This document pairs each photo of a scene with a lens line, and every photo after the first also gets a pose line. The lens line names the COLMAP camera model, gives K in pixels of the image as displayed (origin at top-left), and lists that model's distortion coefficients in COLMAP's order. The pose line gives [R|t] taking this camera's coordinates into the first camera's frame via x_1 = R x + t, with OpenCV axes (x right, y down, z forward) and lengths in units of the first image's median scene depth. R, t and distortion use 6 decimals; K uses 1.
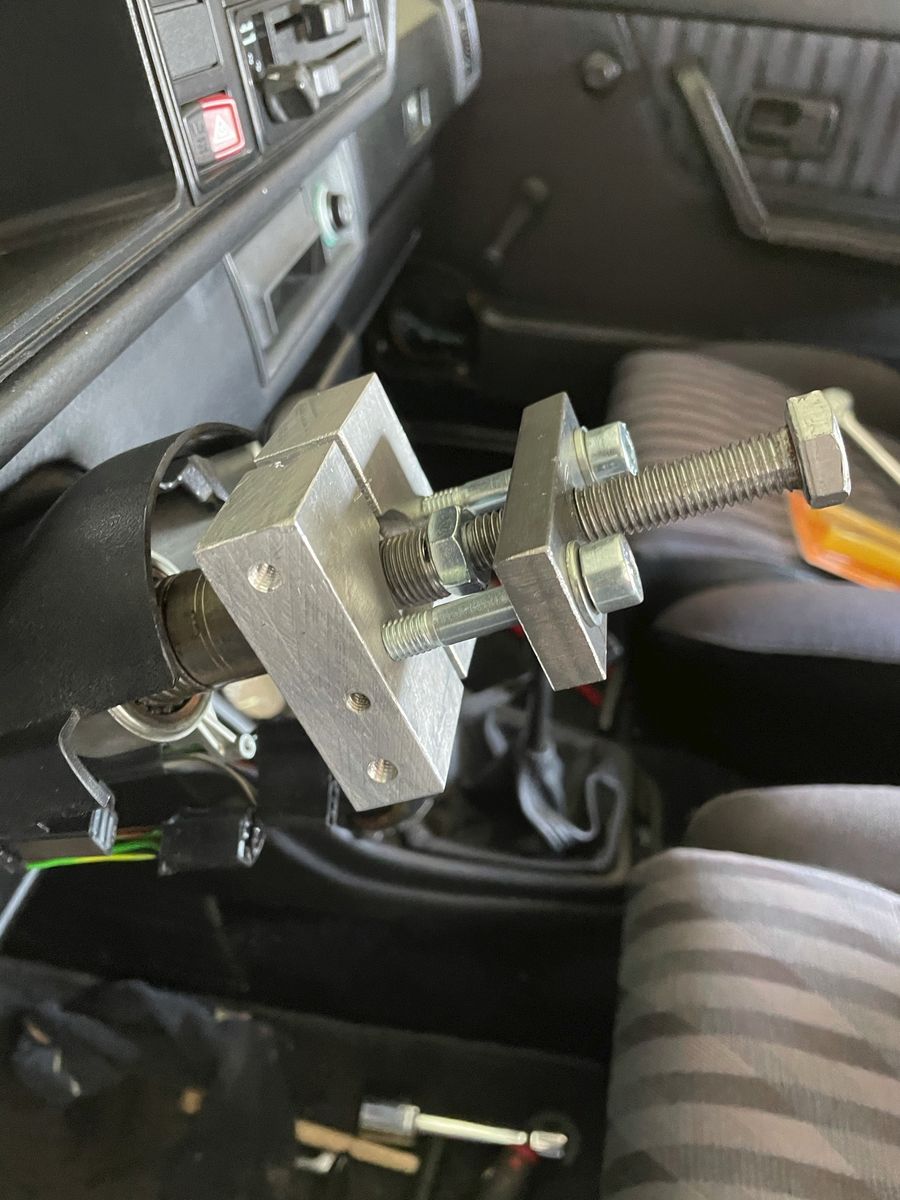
lens RADIAL K [[939.7, 0, 442.8], [0, 939.7, 589.9], [0, 0, 1]] dist [0.045781, -0.091162]
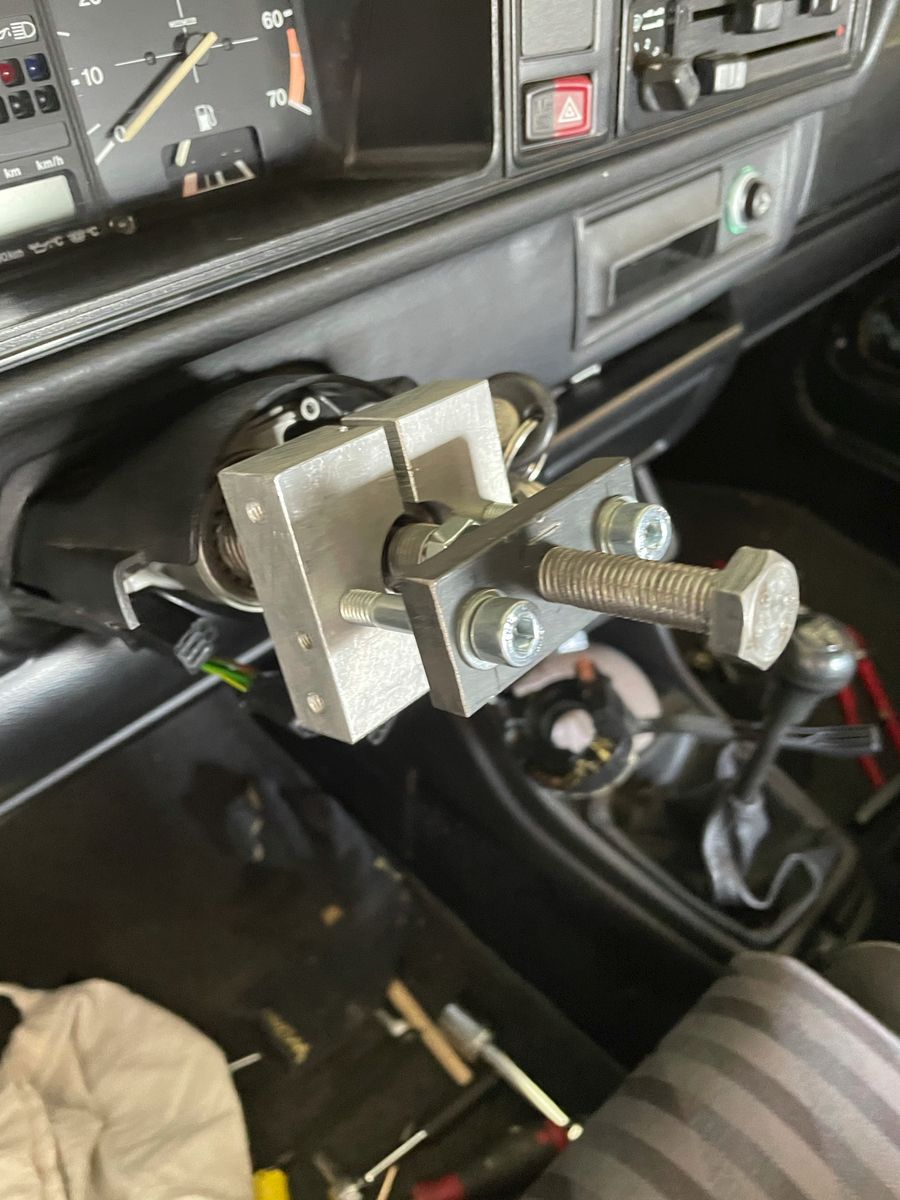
lens RADIAL K [[939.7, 0, 442.8], [0, 939.7, 589.9], [0, 0, 1]] dist [0.045781, -0.091162]
pose [[0.820019, 0.411846, -0.397432, 0.200069], [-0.382186, 0.910925, 0.155401, -0.076582], [0.426032, 0.024461, 0.904377, 0.000858]]
